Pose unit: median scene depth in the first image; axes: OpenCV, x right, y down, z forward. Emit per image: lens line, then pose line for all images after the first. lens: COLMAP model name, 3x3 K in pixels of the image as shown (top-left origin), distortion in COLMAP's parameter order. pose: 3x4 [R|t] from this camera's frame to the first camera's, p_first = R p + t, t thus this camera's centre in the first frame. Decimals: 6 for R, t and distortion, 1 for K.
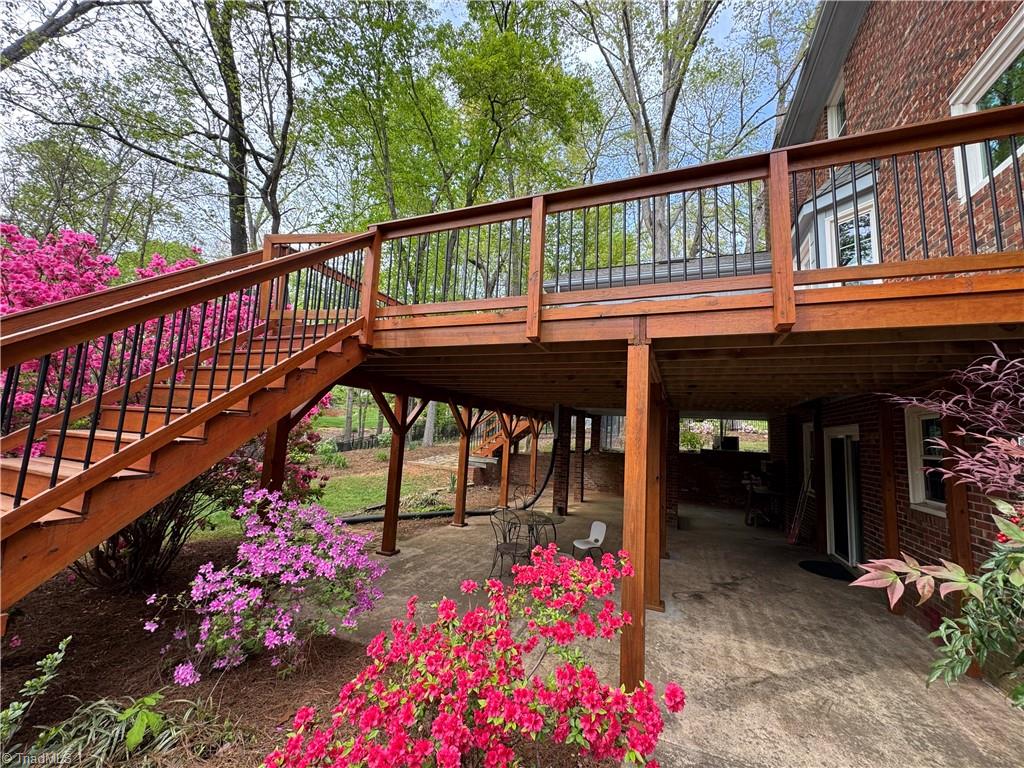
lens RADIAL K [[415.9, 0, 512.0], [0, 415.9, 384.0], [0, 0, 1]] dist [-0.001603, -0.000258]
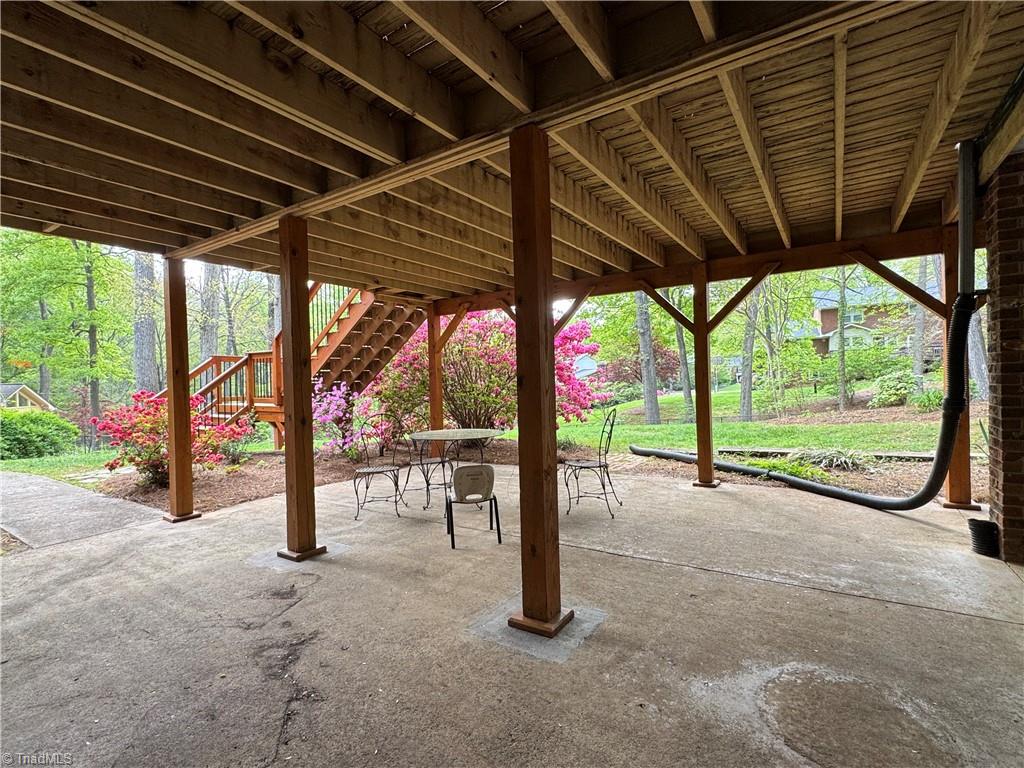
lens RADIAL K [[479.4, 0, 512.0], [0, 479.4, 384.0], [0, 0, 1]] dist [0.001122, 0.000457]
pose [[-0.199194, -0.033593, -0.979384, 0.980438], [0.127344, 0.990051, -0.059859, 0.325993], [0.971651, -0.136642, -0.192934, 1.423536]]
